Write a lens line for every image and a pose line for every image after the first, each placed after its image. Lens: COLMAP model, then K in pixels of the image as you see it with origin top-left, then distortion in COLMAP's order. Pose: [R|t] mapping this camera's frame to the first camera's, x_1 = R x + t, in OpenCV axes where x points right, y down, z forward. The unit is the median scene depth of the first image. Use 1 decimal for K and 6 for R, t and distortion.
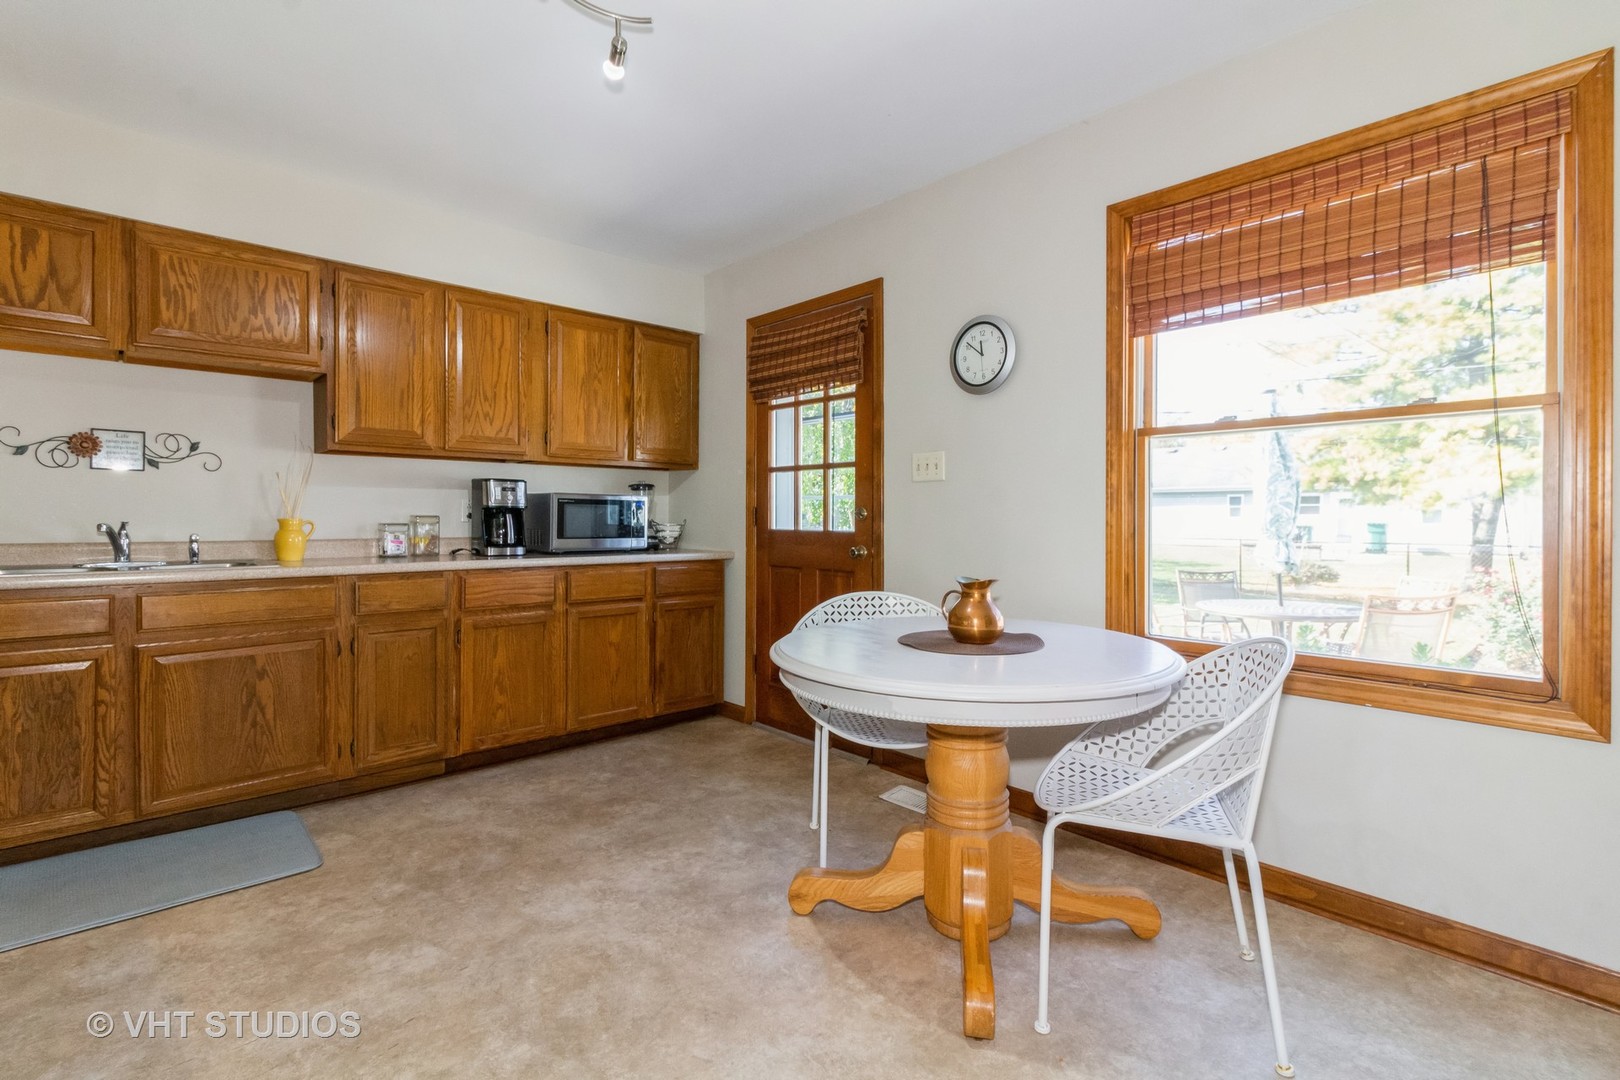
lens RADIAL K [[748.1, 0, 802.5], [0, 748.1, 521.3], [0, 0, 1]] dist [0.001442, 0.000131]
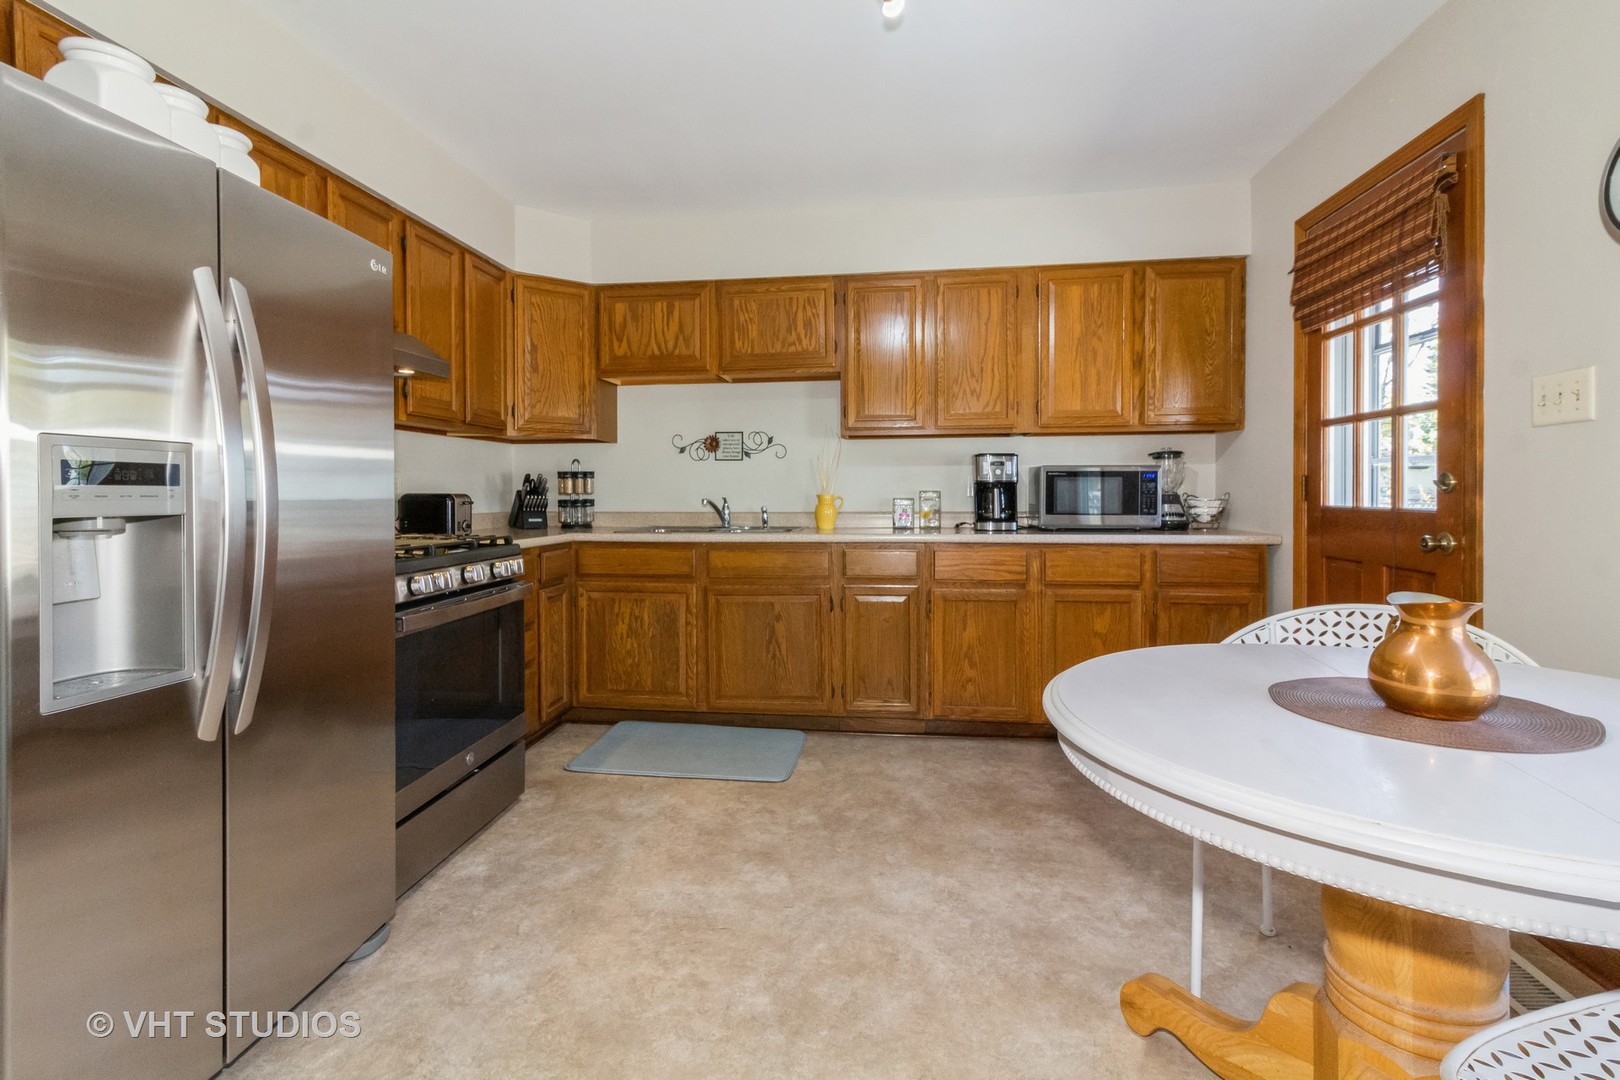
lens RADIAL K [[751.8, 0, 804.6], [0, 751.8, 504.8], [0, 0, 1]] dist [0.001269, -0.000102]
pose [[0.641243, 0.005466, -0.767319, 0.227218], [0.003826, 0.999939, 0.010320, 0.000263], [0.767328, -0.009553, 0.641183, 0.182939]]
